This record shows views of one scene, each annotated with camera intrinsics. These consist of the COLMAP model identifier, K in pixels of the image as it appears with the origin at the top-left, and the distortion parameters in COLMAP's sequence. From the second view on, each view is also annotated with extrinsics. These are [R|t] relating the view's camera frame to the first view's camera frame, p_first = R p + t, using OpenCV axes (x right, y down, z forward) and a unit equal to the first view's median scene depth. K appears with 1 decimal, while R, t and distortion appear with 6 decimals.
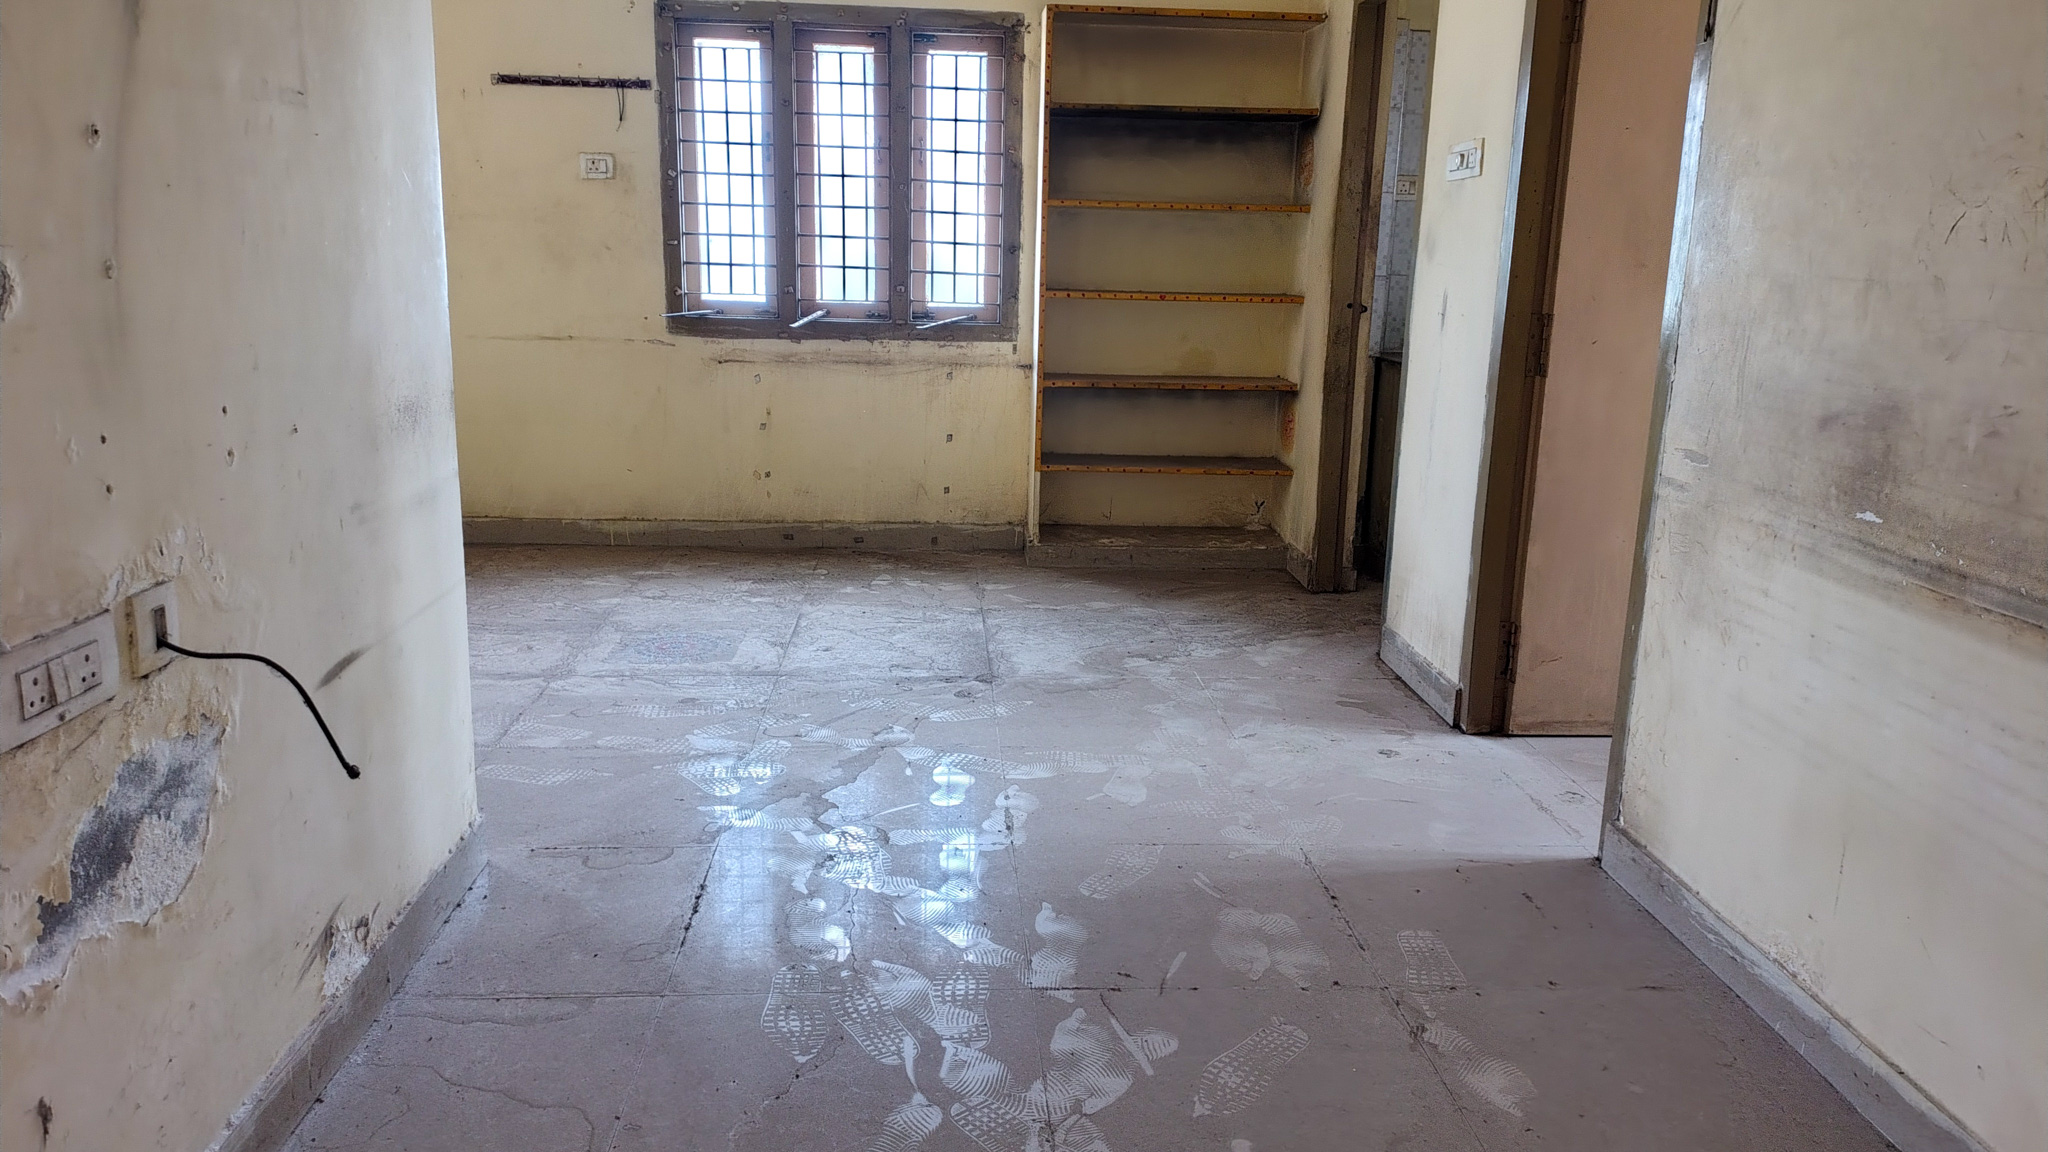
lens RADIAL K [[1494.8, 0, 1026.4], [0, 1494.8, 576.5], [0, 0, 1]] dist [0.116042, -0.176055]
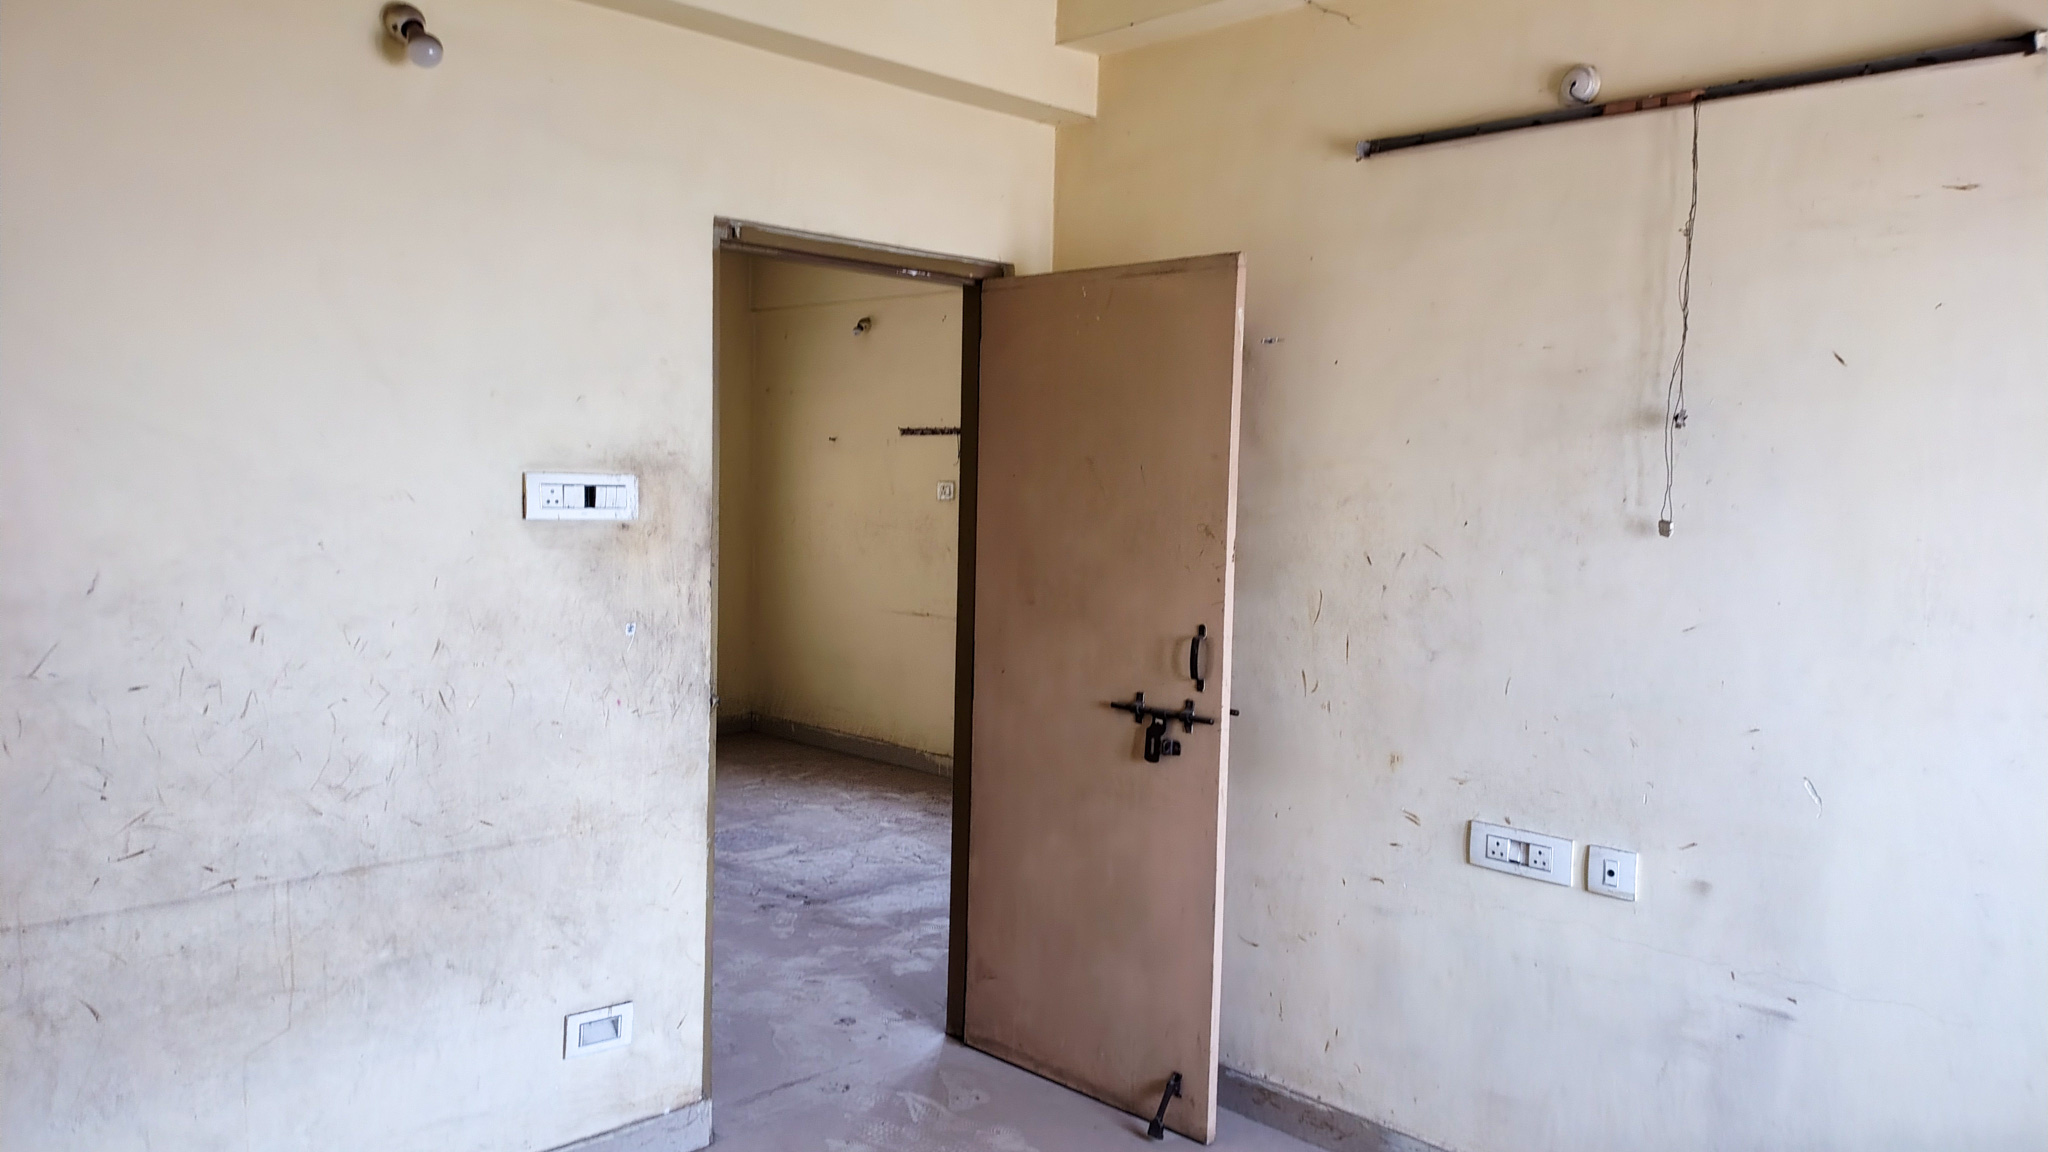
lens RADIAL K [[1469.2, 0, 1024.2], [0, 1469.2, 587.4], [0, 0, 1]] dist [0.131284, -0.219017]
pose [[0.658134, 0.043398, -0.751649, 0.753594], [-0.172203, 0.980550, -0.094165, -0.076225], [0.732943, 0.191410, 0.652807, 0.217999]]
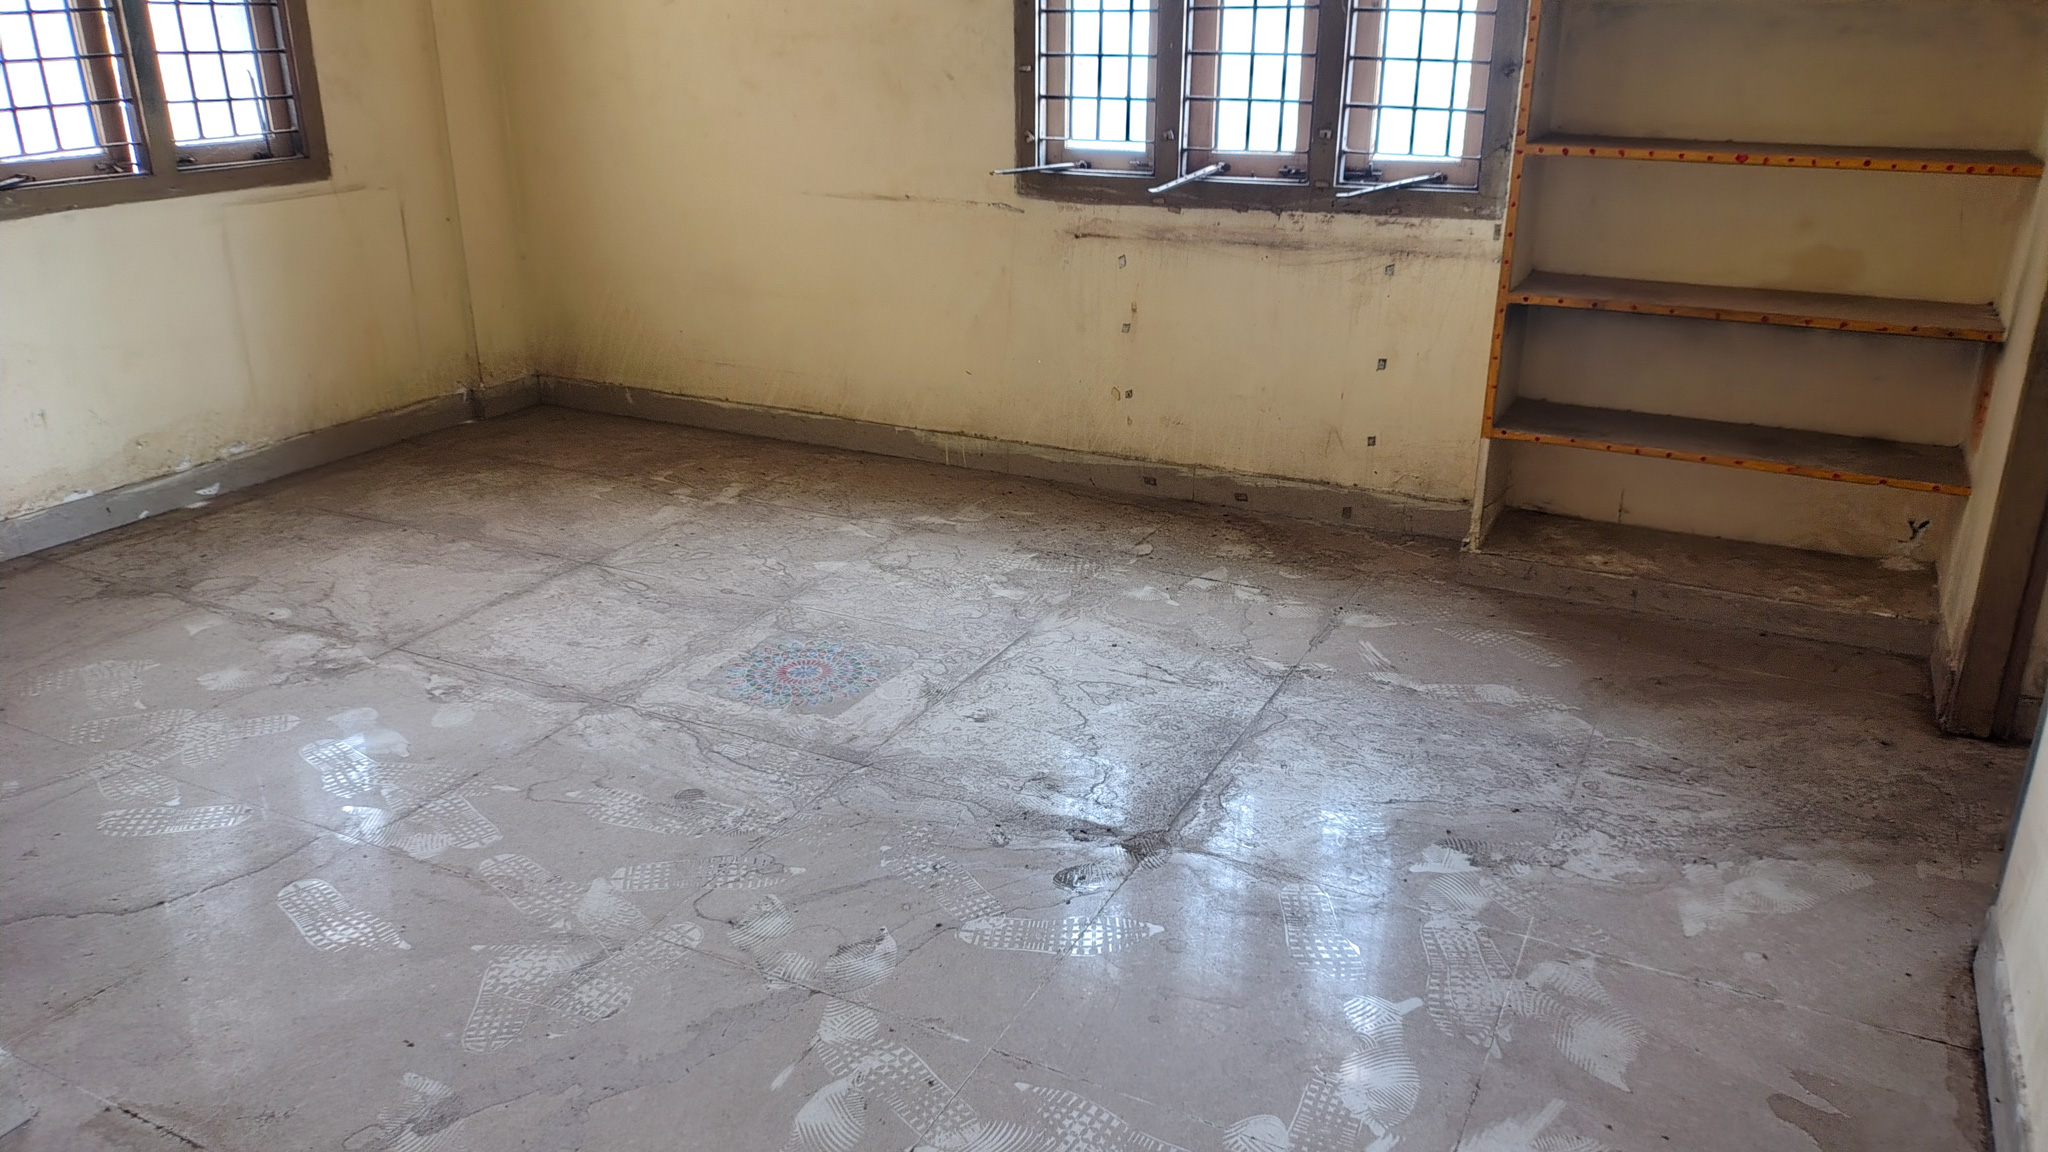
lens RADIAL K [[1485.0, 0, 1015.7], [0, 1485.0, 560.0], [0, 0, 1]] dist [0.119672, -0.191173]
pose [[0.861402, 0.151885, -0.484682, 0.152374], [-0.089666, 0.984729, 0.149226, -0.097262], [0.499946, -0.085084, 0.861867, 0.361647]]
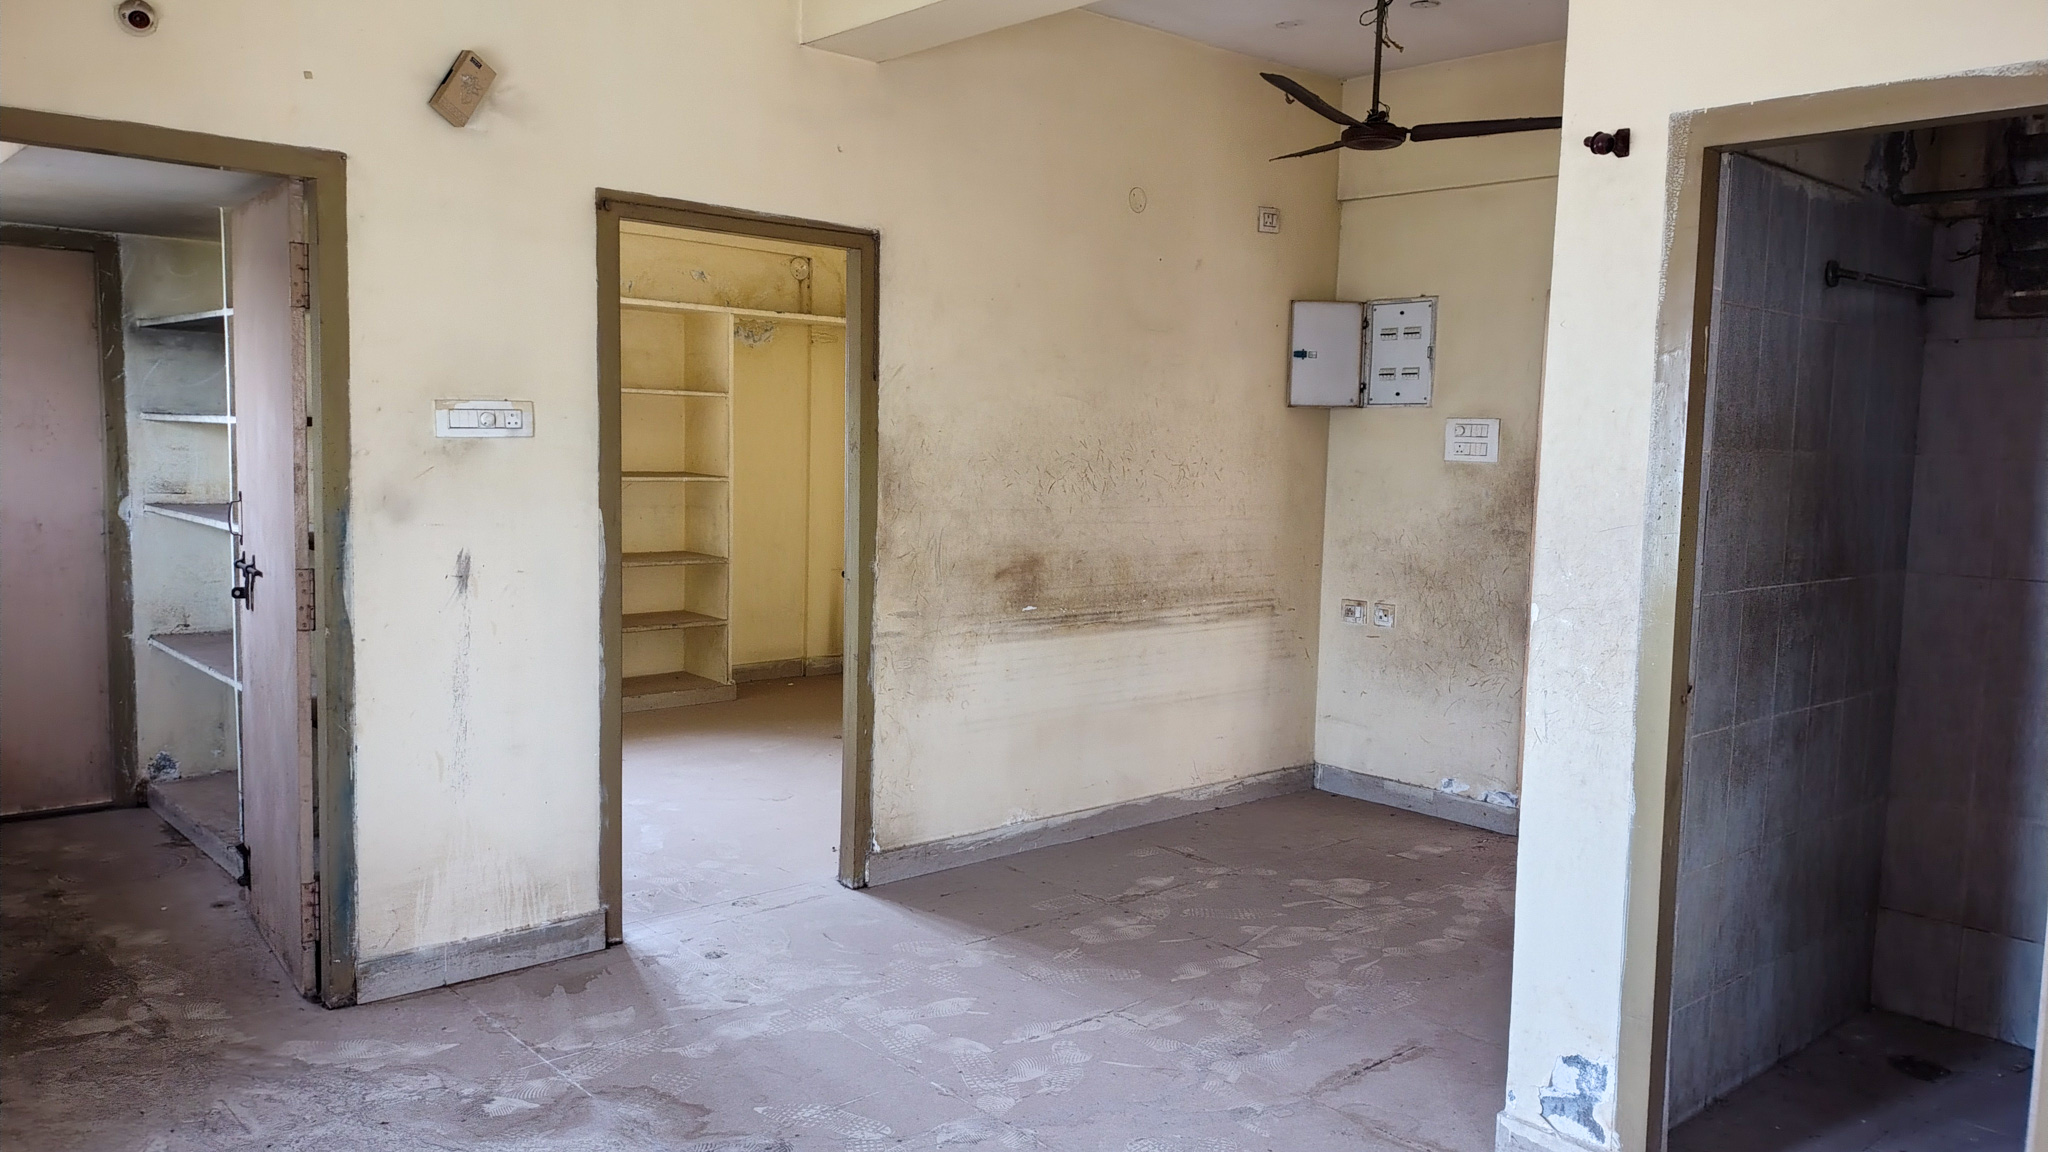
lens RADIAL K [[1482.5, 0, 1028.9], [0, 1482.5, 583.1], [0, 0, 1]] dist [0.065586, -0.067293]
pose [[-0.624659, -0.115382, 0.772326, -0.478555], [0.133817, 0.958578, 0.251439, -0.259363], [-0.769346, 0.260414, -0.583344, 0.928504]]
